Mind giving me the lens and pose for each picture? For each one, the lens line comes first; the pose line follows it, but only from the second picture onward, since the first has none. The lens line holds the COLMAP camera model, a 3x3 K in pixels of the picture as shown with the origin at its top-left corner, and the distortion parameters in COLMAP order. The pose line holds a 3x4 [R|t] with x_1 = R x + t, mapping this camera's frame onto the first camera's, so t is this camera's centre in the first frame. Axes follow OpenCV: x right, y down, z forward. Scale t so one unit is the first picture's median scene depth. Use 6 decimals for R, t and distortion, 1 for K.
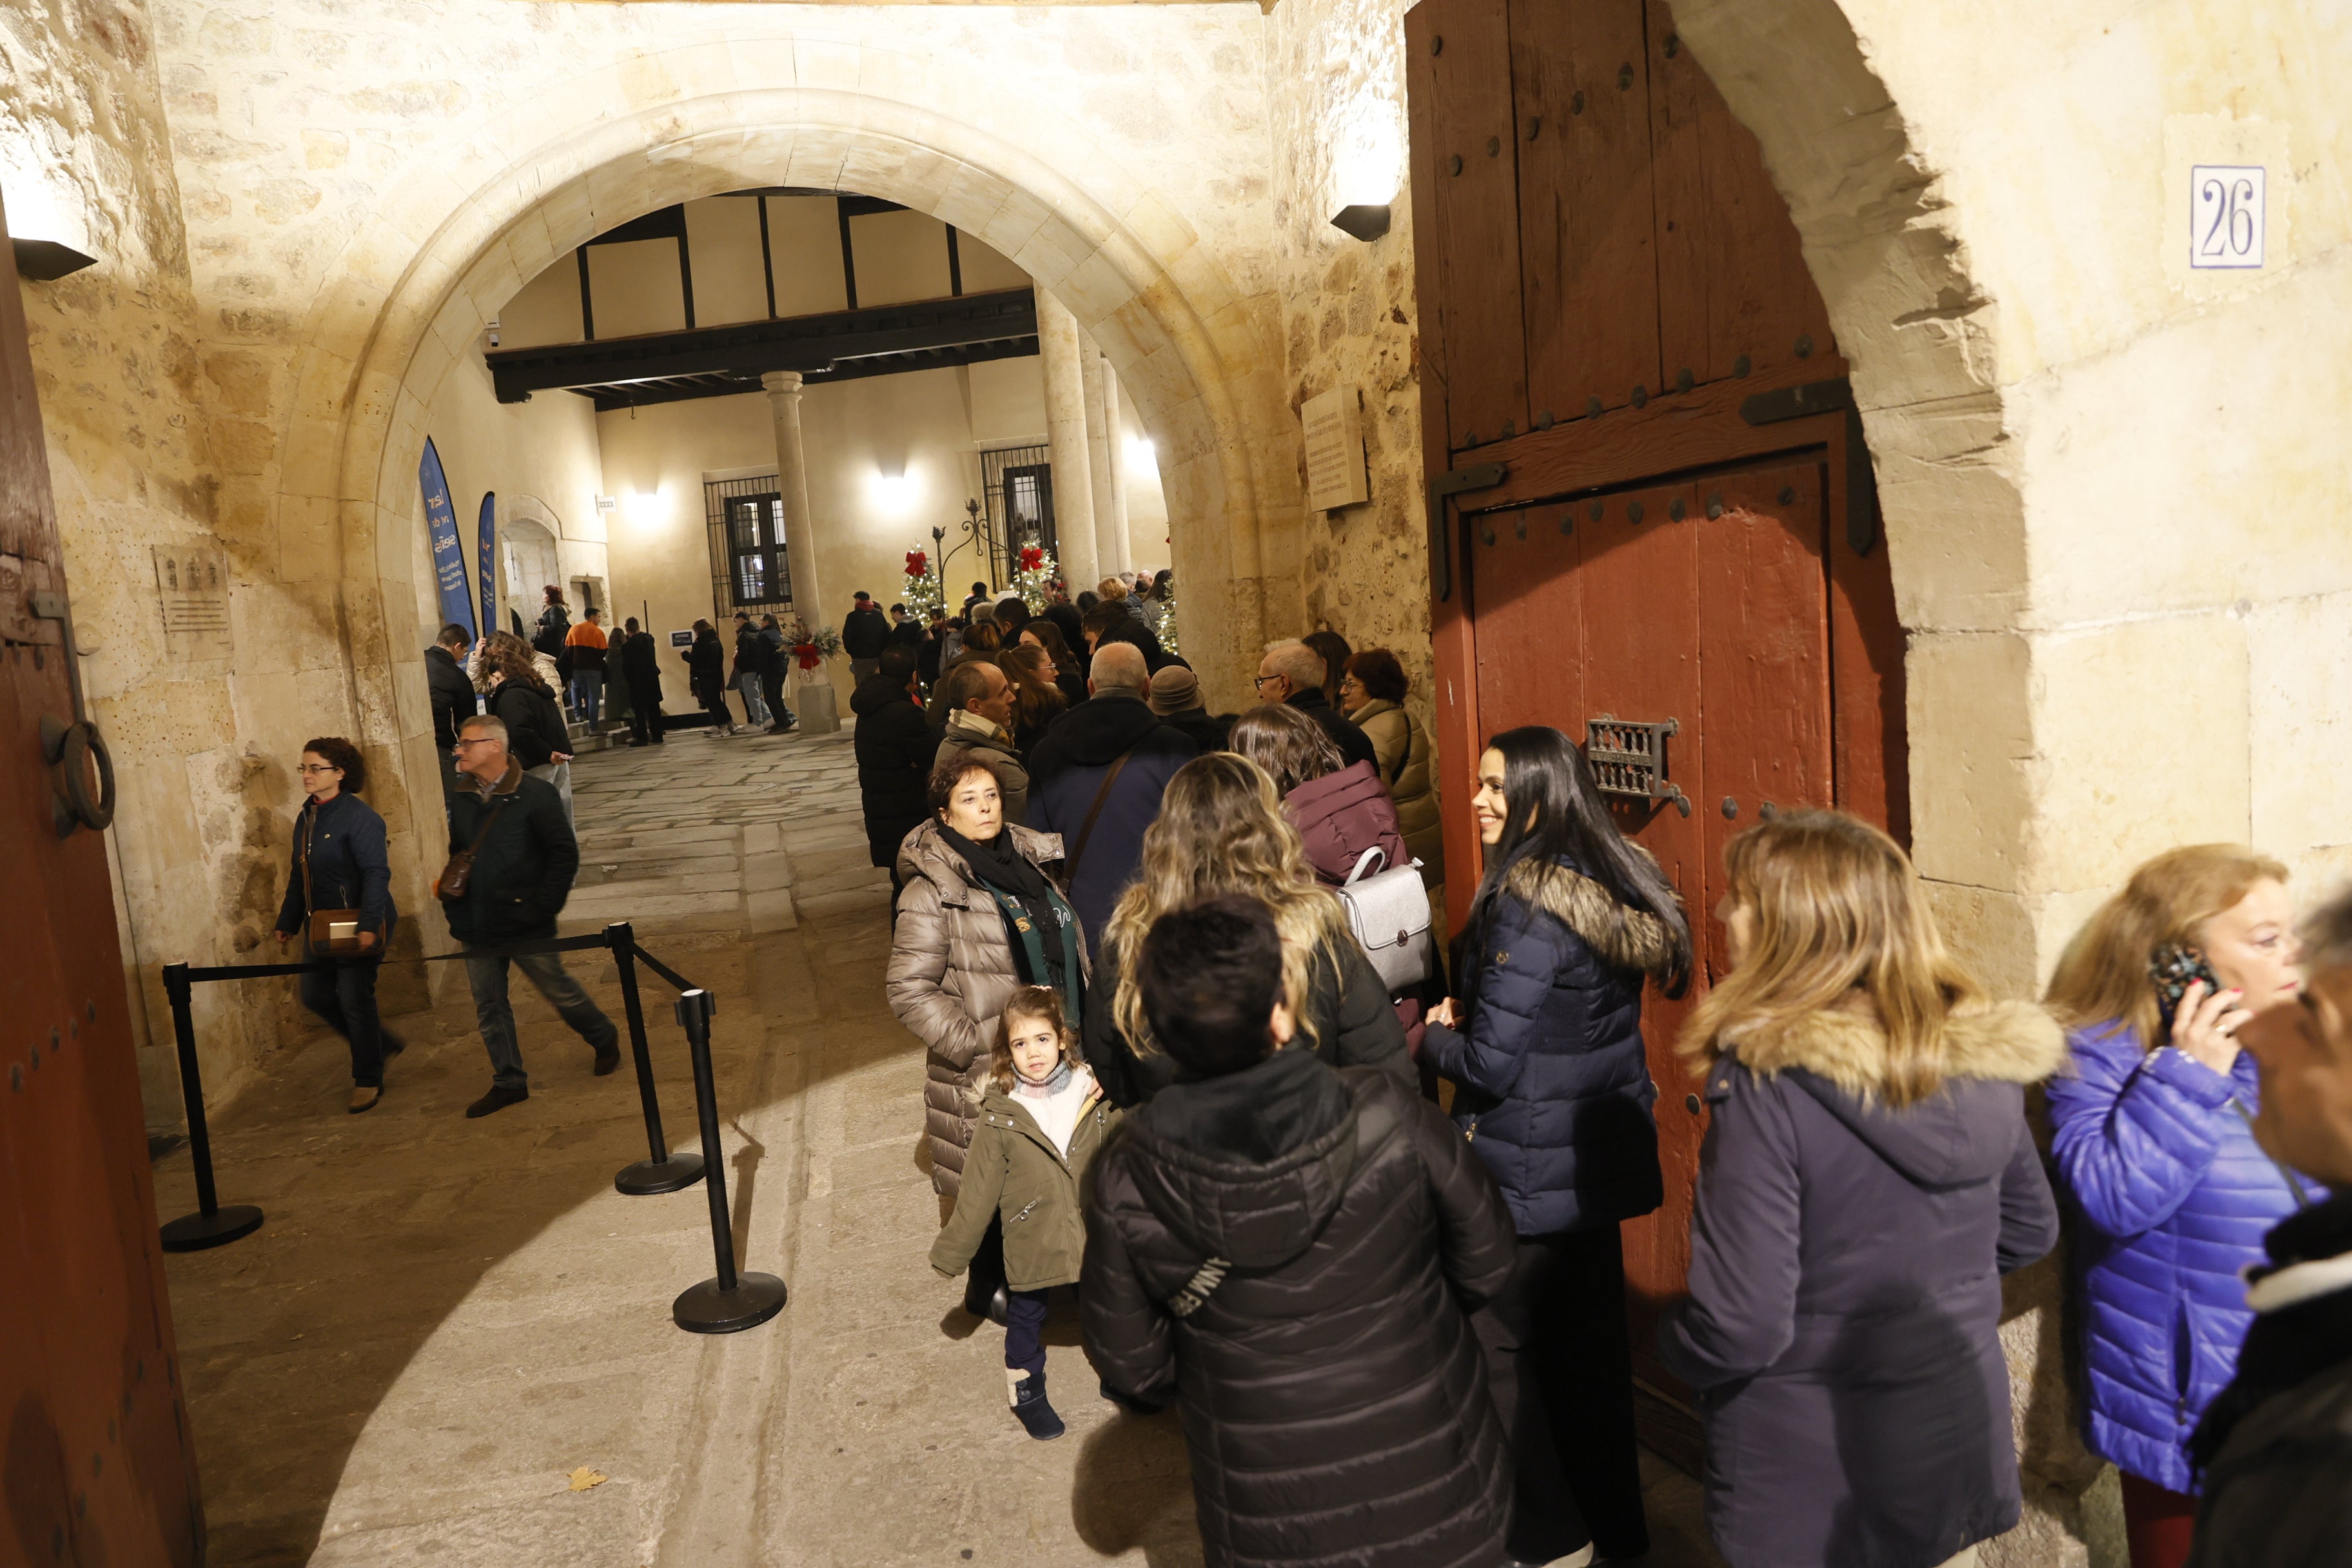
lens RADIAL K [[1594.0, 0, 1182.7], [0, 1594.0, 783.4], [0, 0, 1]] dist [-0.006239, 0.000601]
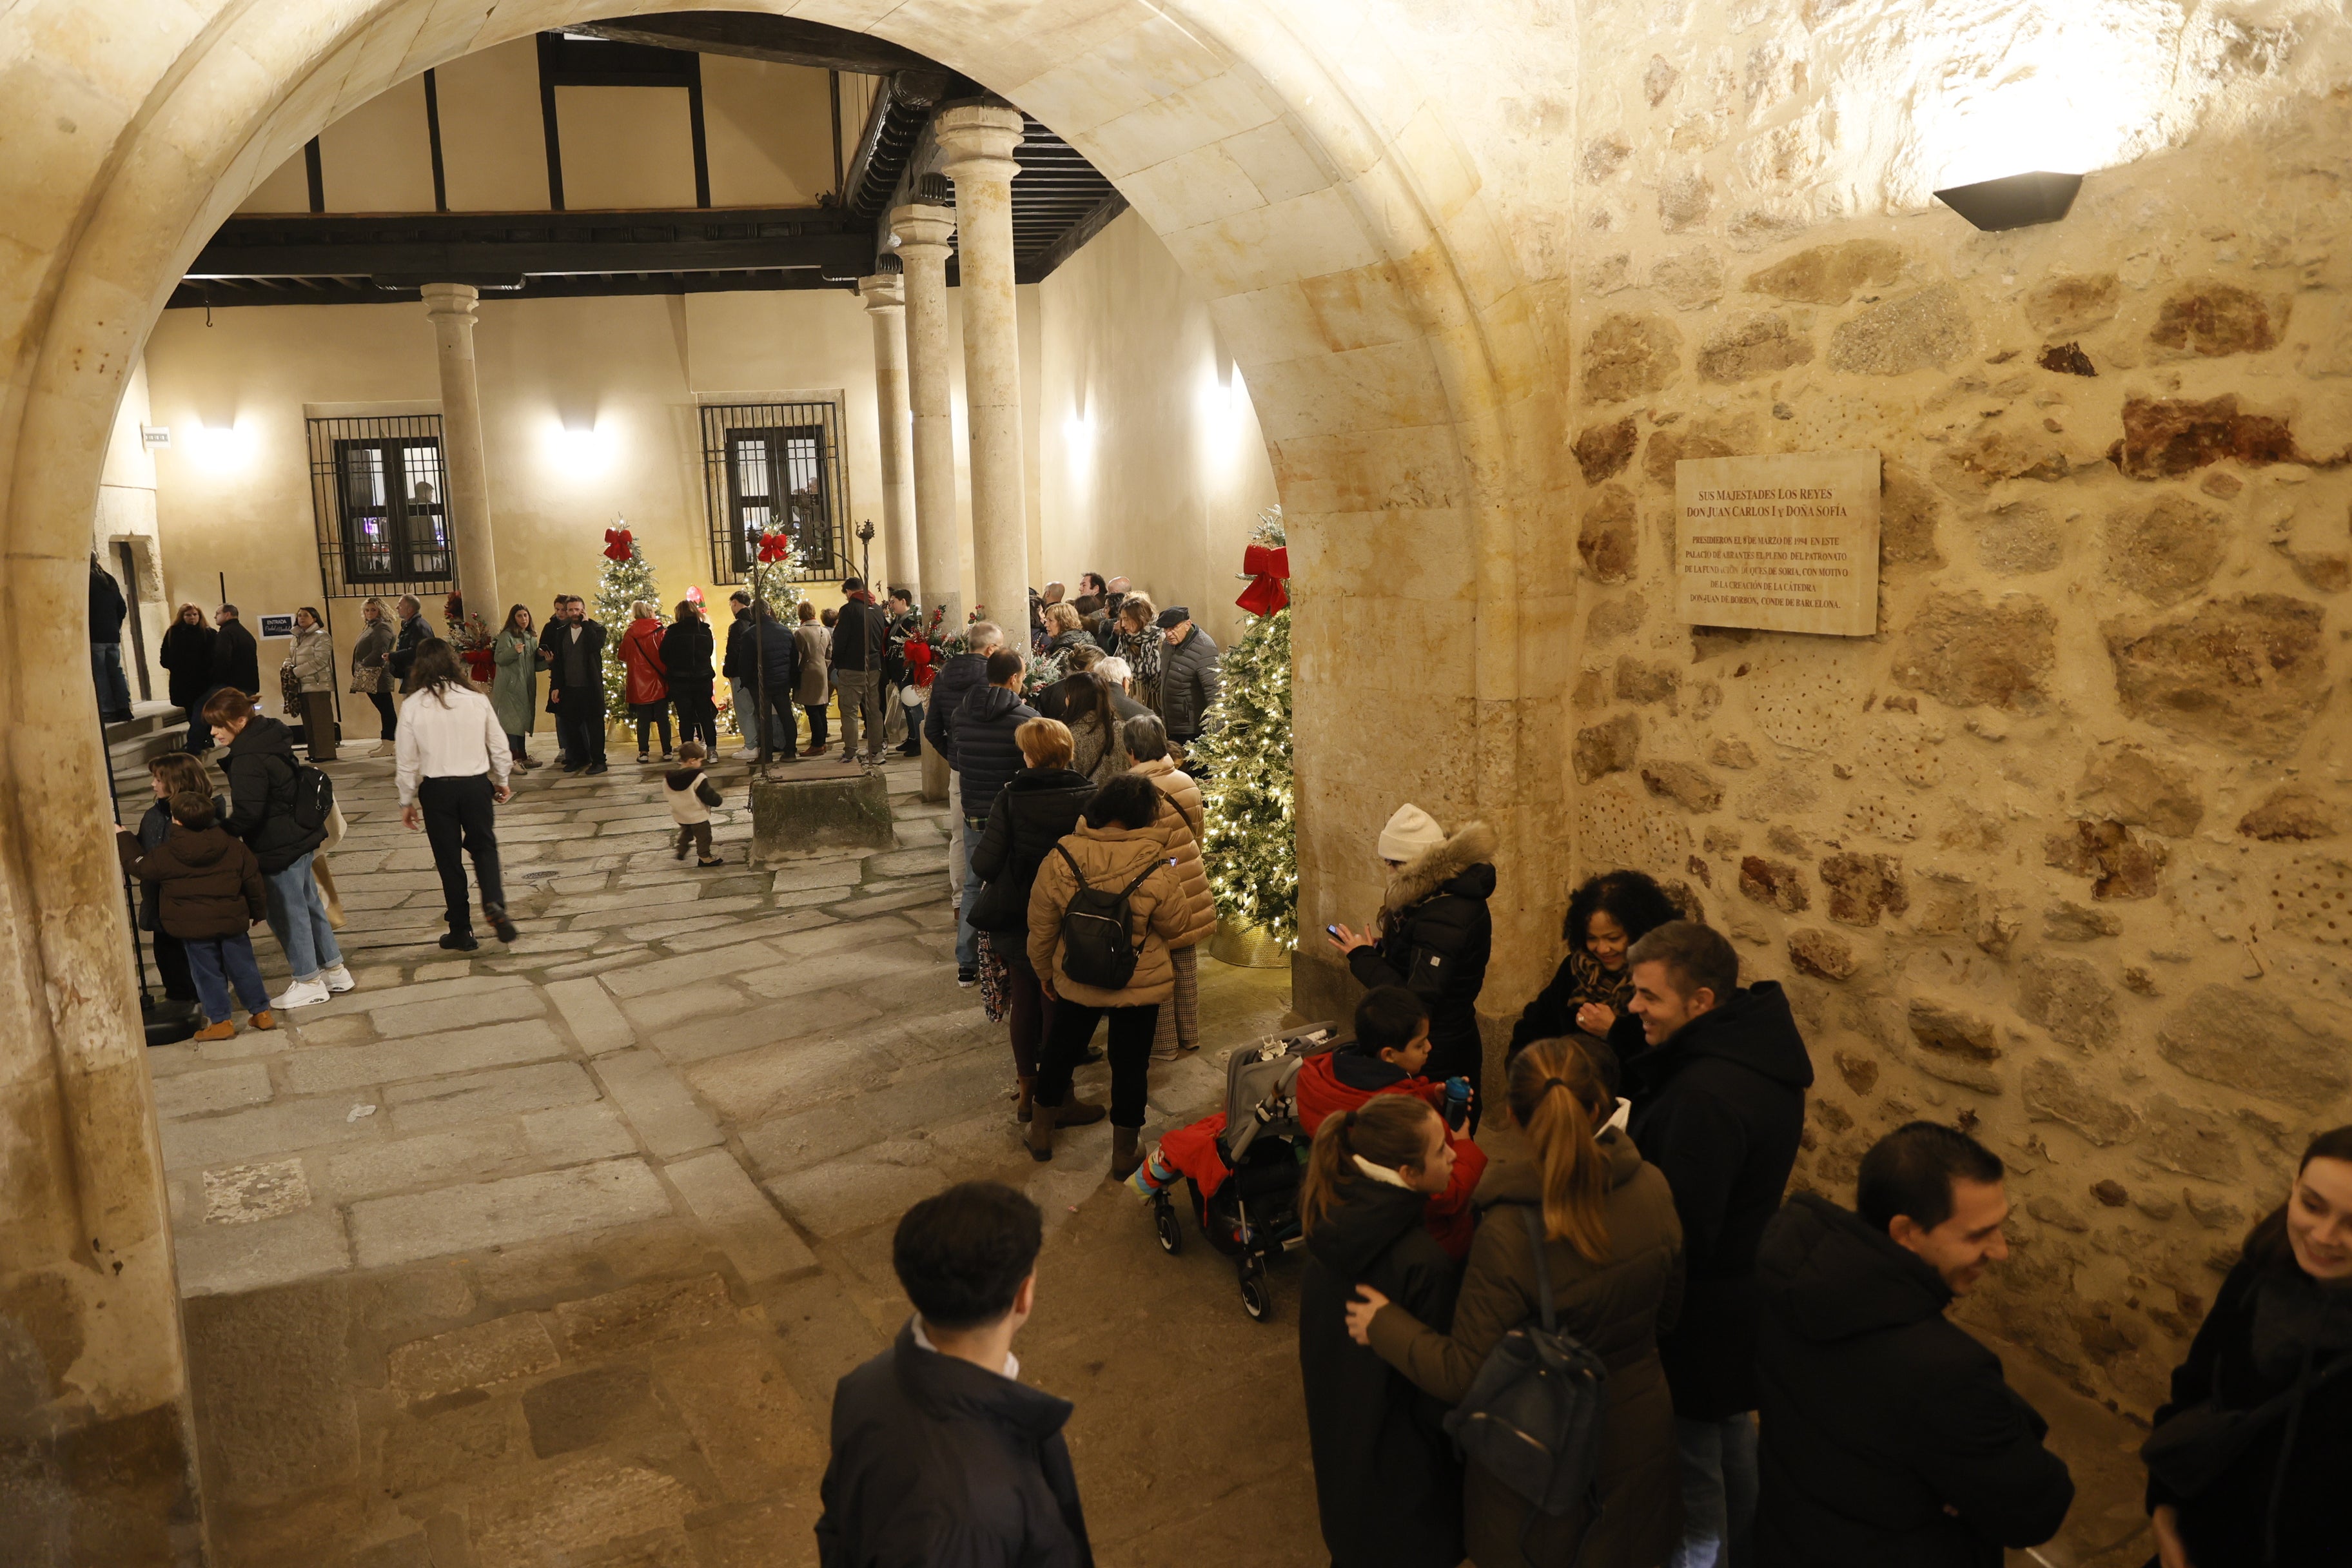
lens RADIAL K [[1594.0, 0, 1182.7], [0, 1594.0, 783.4], [0, 0, 1]] dist [-0.006239, 0.000601]
pose [[0.959746, 0.008912, 0.280729, -0.280712], [-0.017362, 0.999468, 0.027627, -0.110066], [-0.280333, -0.031389, 0.959389, 0.390646]]
